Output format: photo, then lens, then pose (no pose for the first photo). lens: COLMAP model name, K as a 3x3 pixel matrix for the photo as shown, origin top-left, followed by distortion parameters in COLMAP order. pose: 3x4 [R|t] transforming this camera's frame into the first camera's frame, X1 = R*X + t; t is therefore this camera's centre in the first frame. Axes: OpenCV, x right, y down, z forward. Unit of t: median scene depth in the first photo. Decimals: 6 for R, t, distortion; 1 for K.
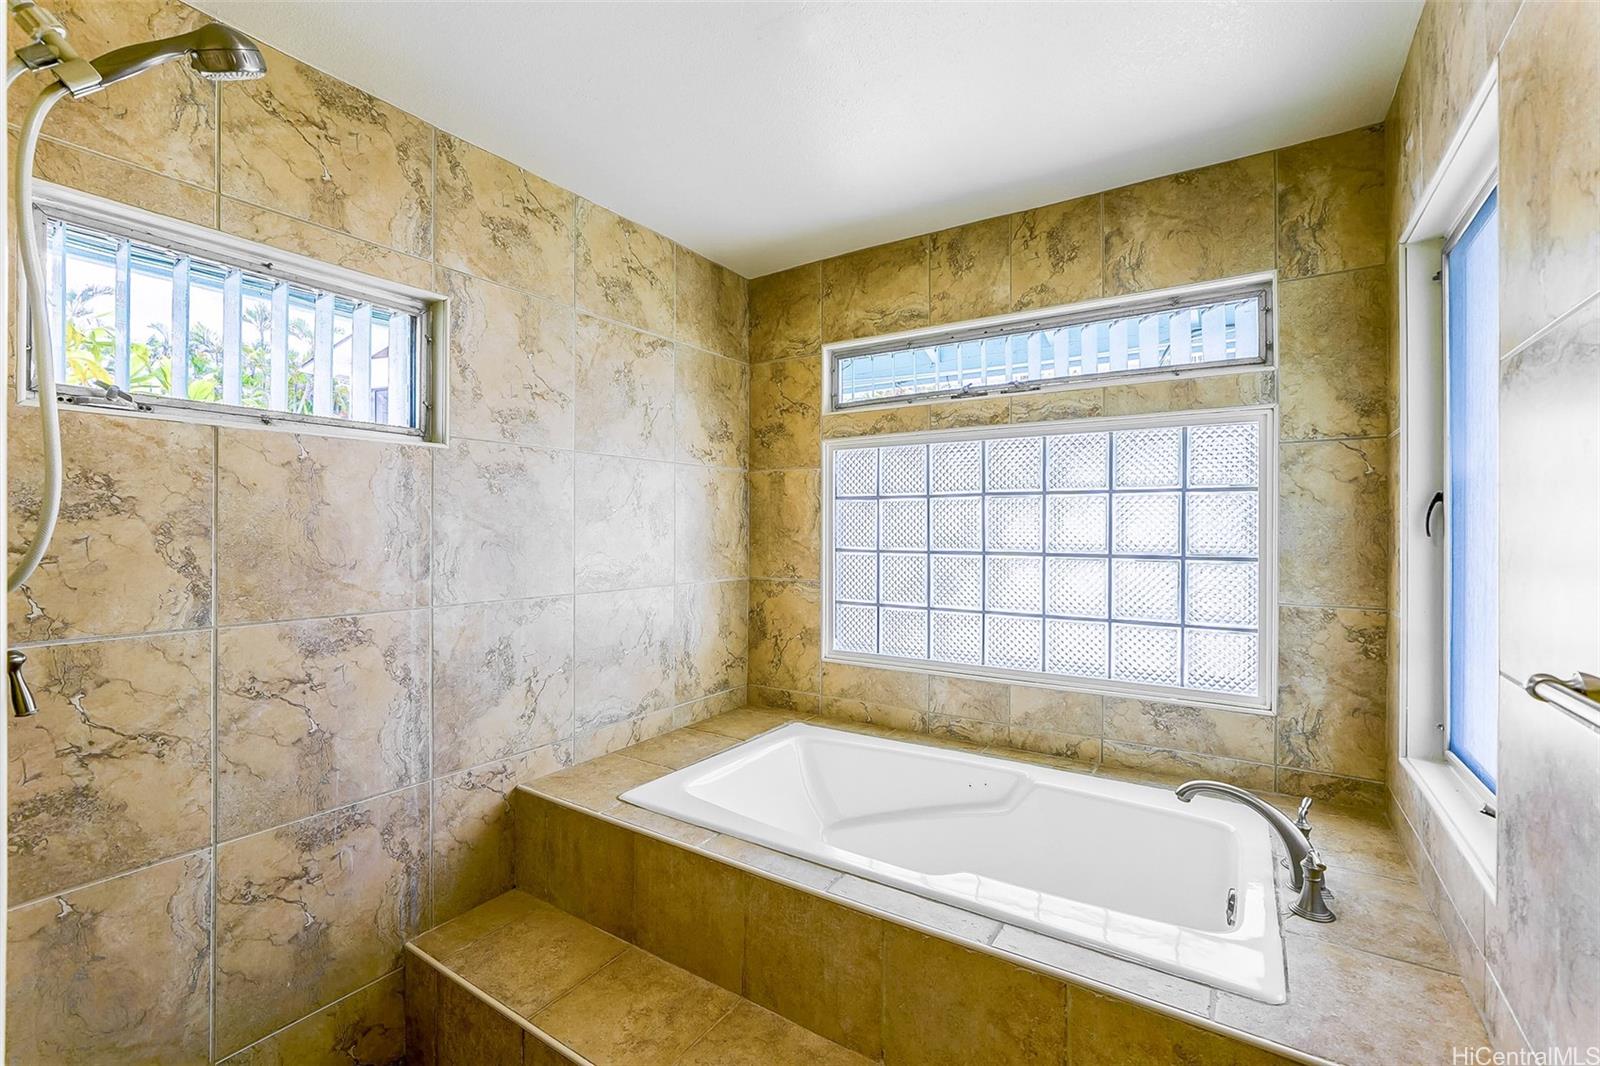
lens RADIAL K [[685.8, 0, 789.5], [0, 685.8, 530.0], [0, 0, 1]] dist [-0.018647, 0.000134]
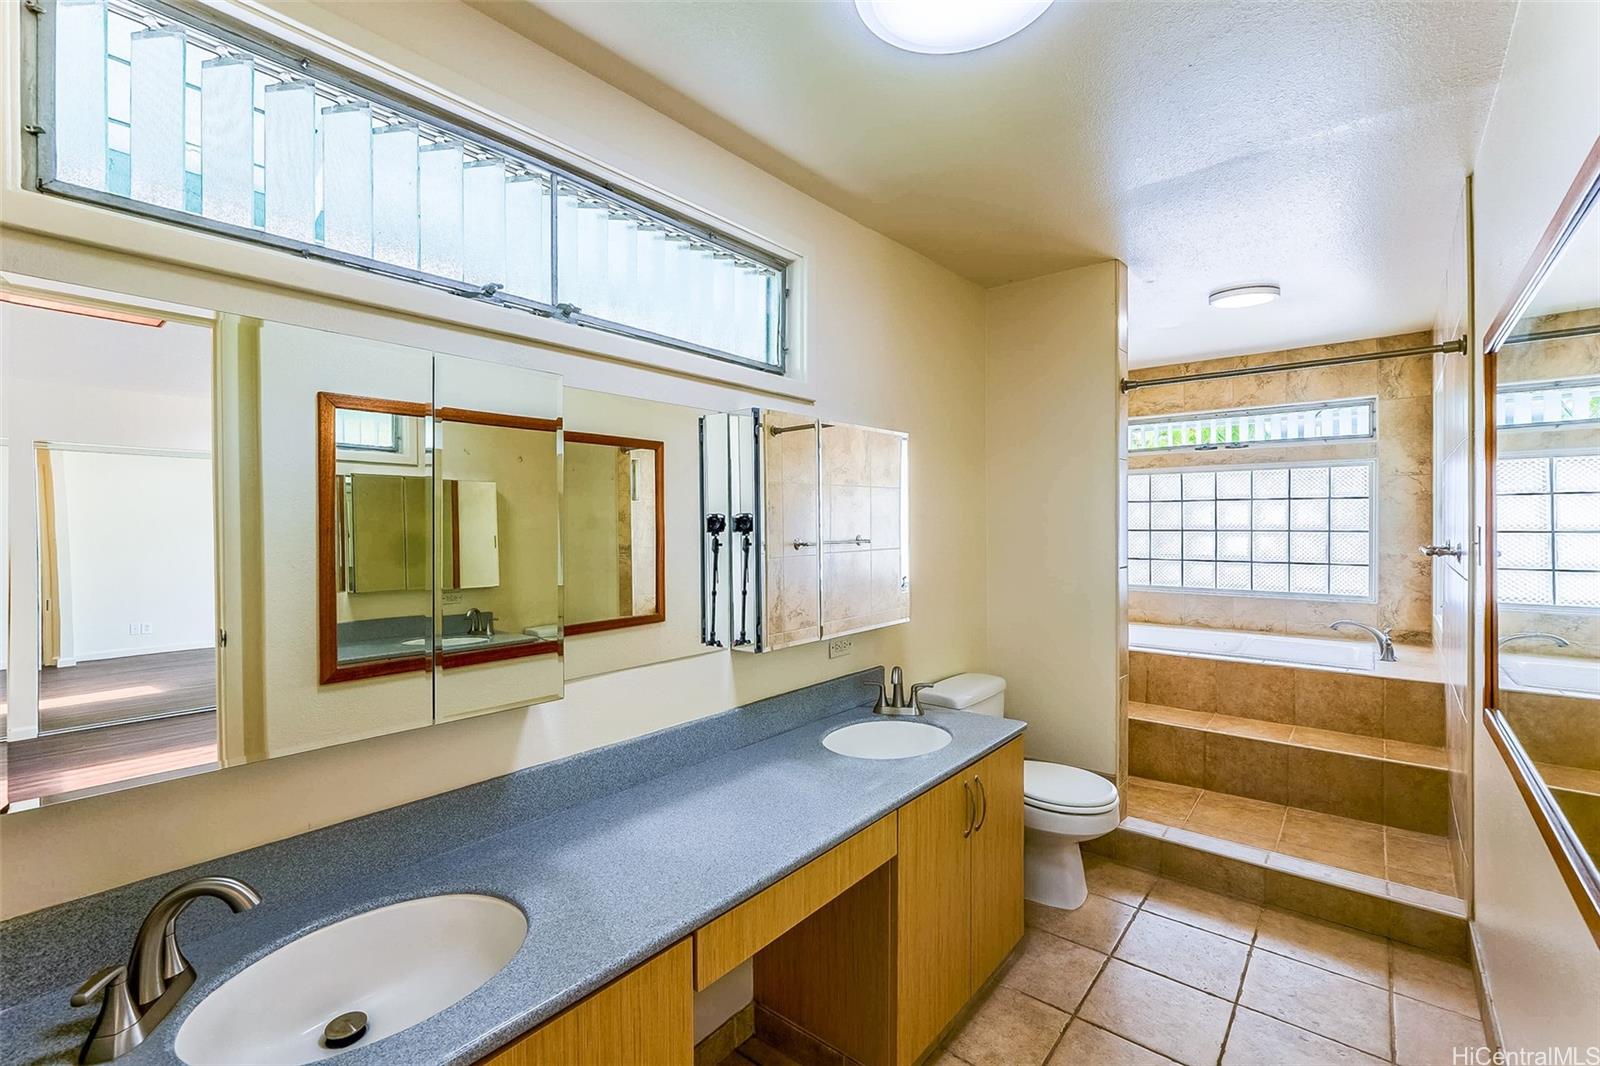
lens RADIAL K [[703.5, 0, 794.1], [0, 703.5, 526.9], [0, 0, 1]] dist [-0.003962, 0.000064]
pose [[0.994665, -0.004018, -0.103078, -0.828638], [0.004265, 0.999989, 0.002175, 0.017137], [0.103068, -0.002603, 0.994671, -1.302271]]
